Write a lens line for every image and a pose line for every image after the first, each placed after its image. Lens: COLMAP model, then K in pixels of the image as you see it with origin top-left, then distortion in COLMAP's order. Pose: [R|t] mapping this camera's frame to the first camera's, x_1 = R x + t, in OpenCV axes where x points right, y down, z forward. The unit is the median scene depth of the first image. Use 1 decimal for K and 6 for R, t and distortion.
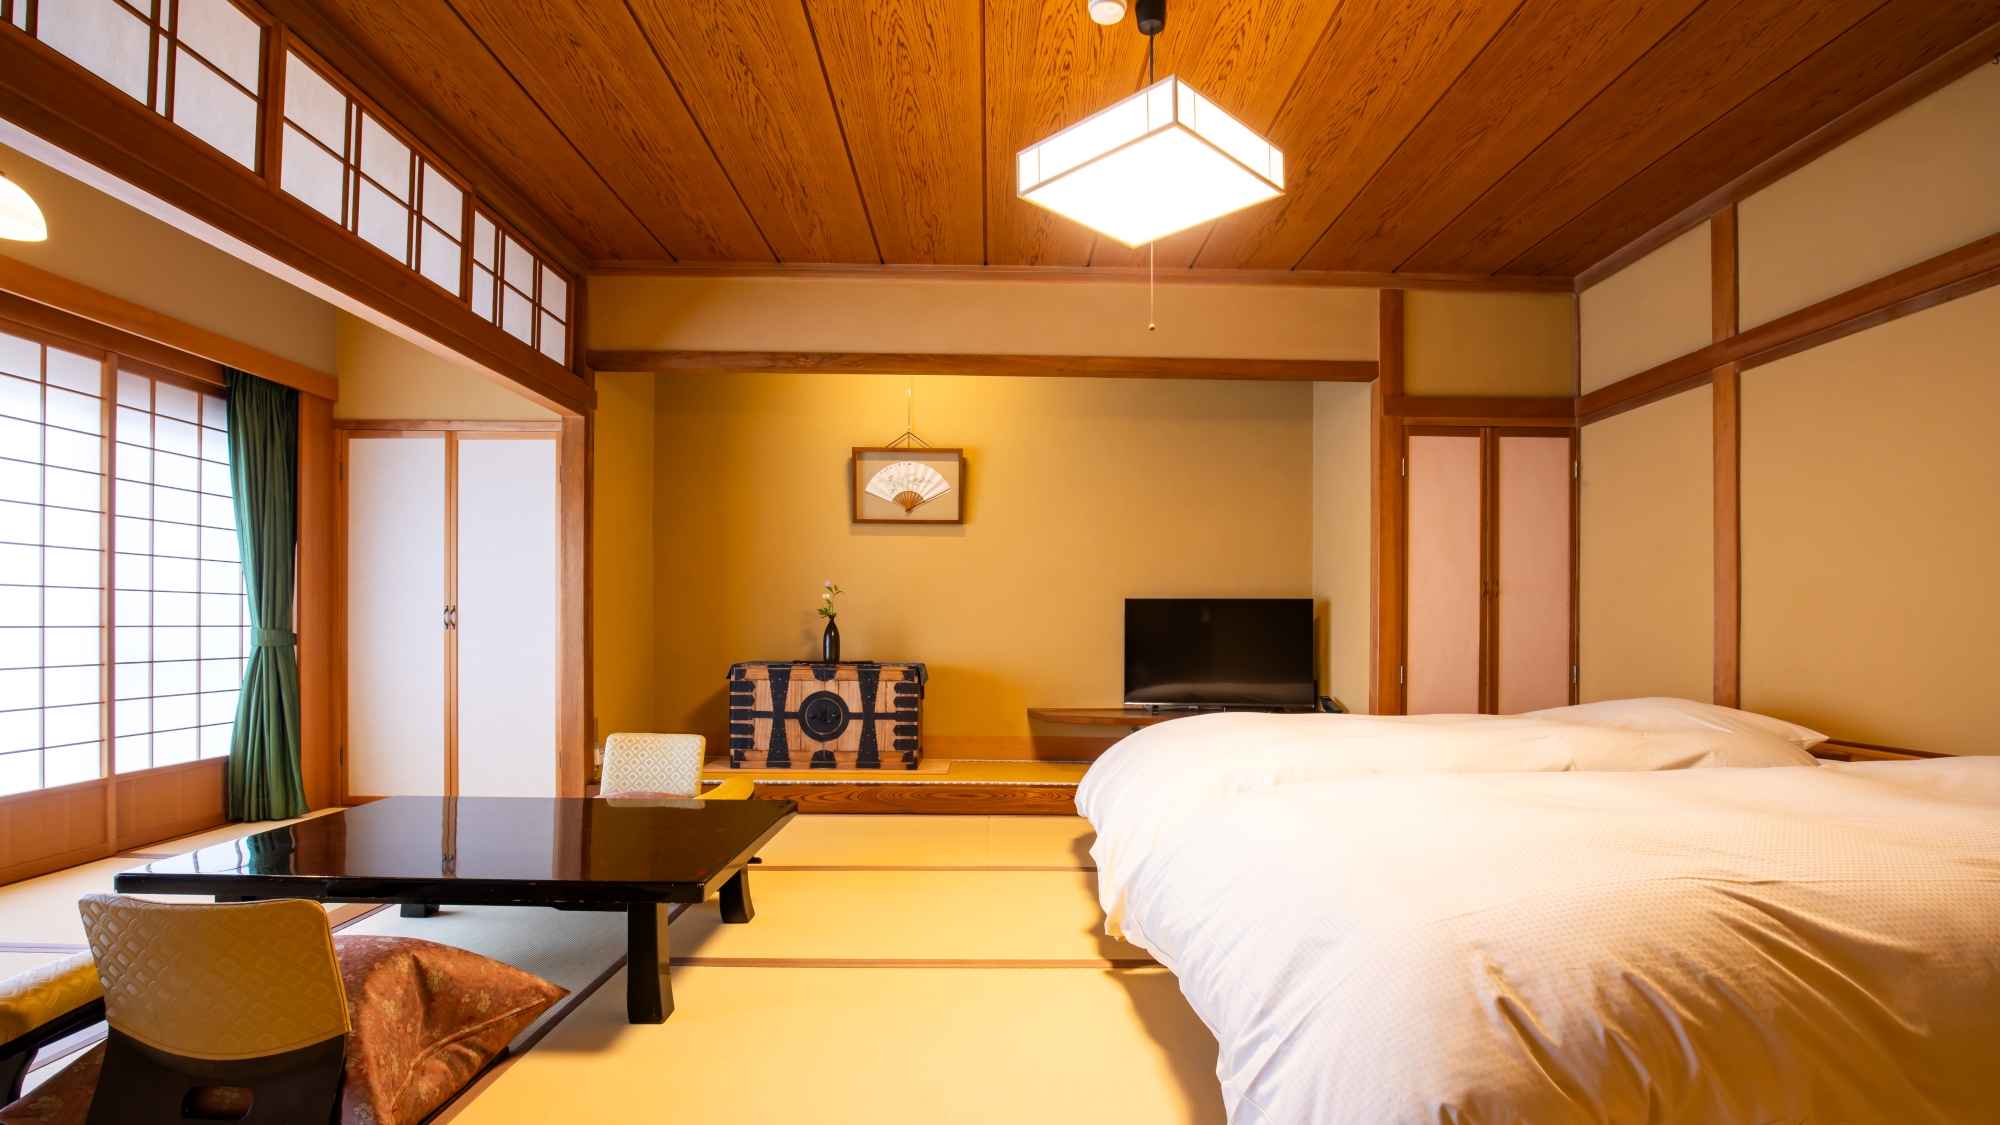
lens RADIAL K [[903.1, 0, 1031.1], [0, 903.1, 621.7], [0, 0, 1]] dist [-0.025958, -0.000233]
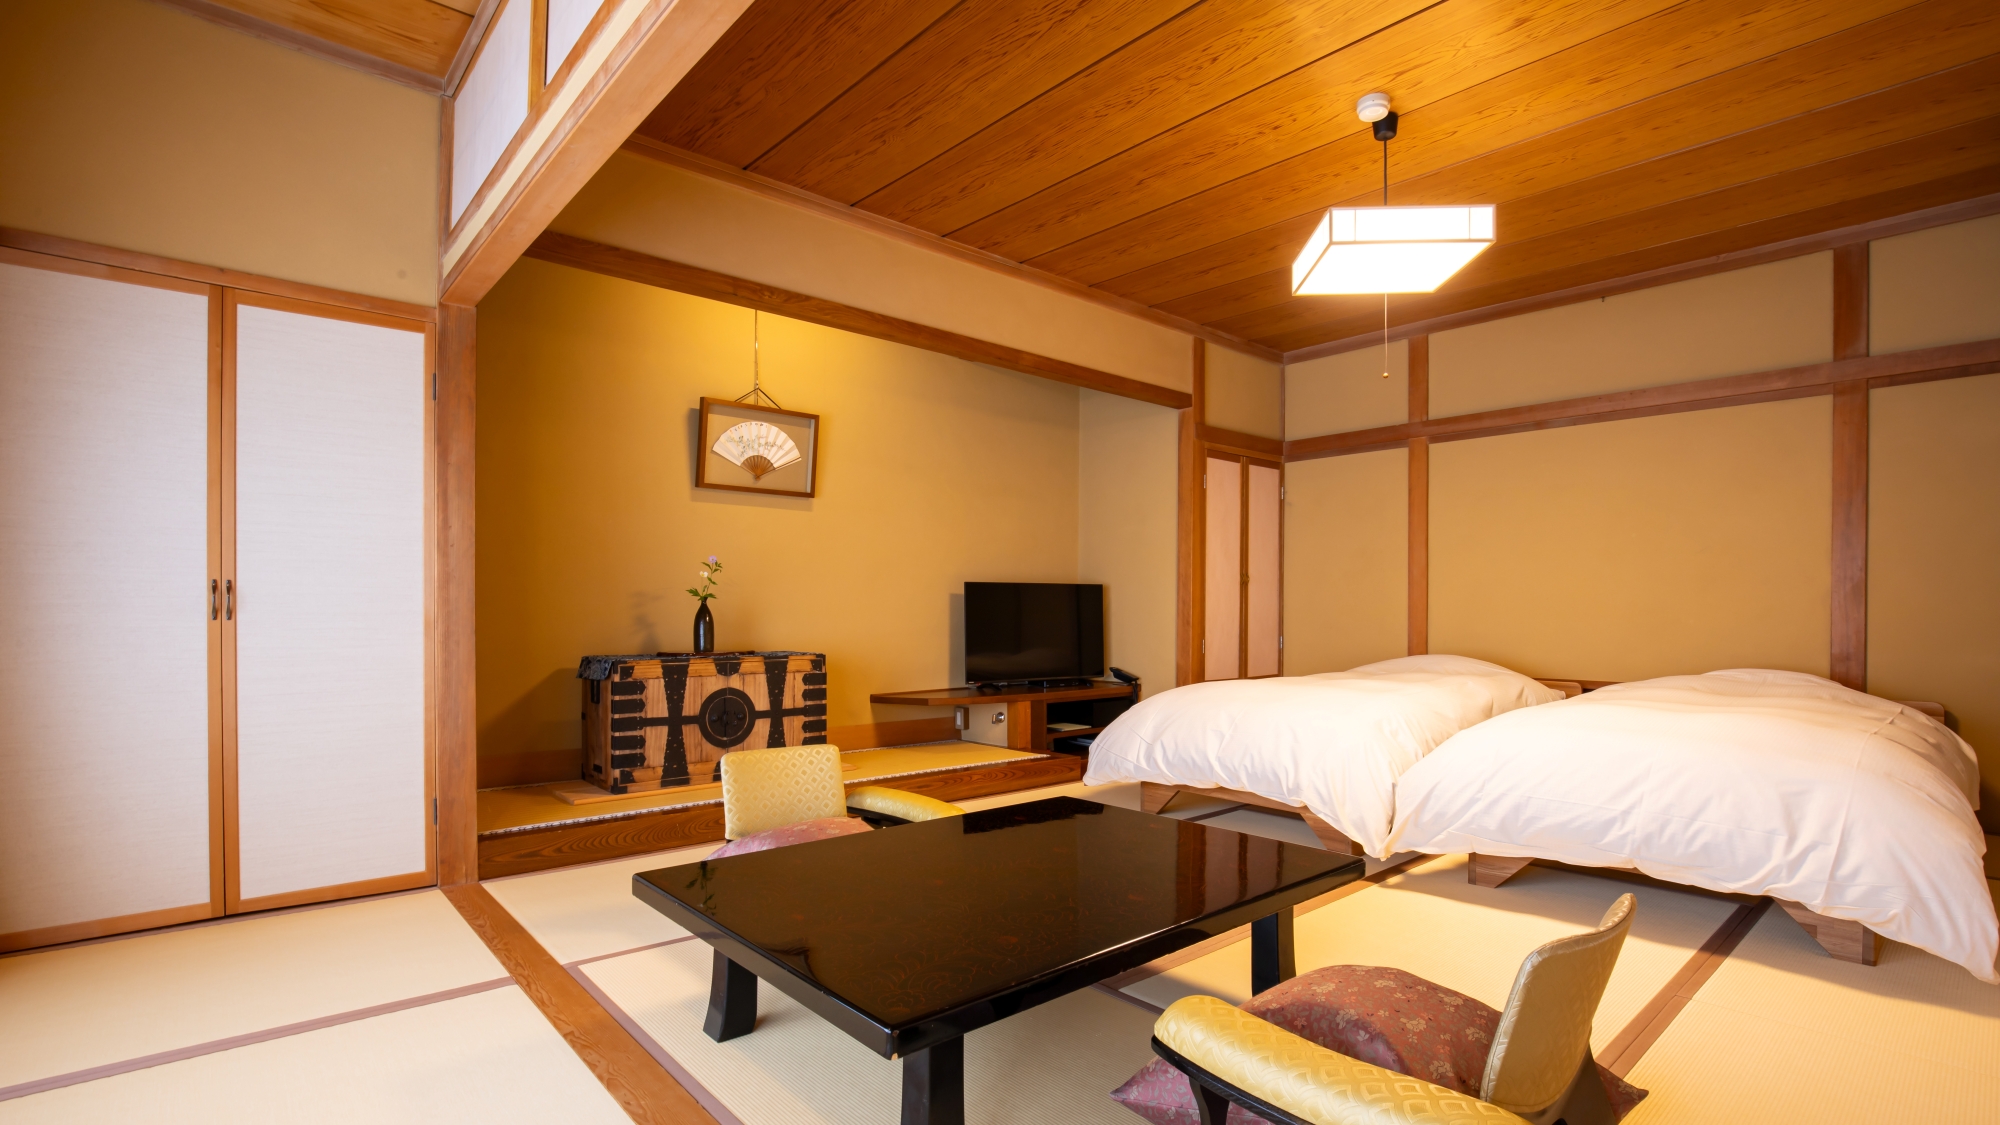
lens RADIAL K [[903.1, 0, 1005.2], [0, 903.1, 609.7], [0, 0, 1]] dist [-0.025958, -0.000233]
pose [[0.769108, -0.005344, 0.639097, -0.566594], [-0.001791, 0.999943, 0.010517, -0.005075], [-0.639117, -0.009233, 0.769054, 0.191403]]
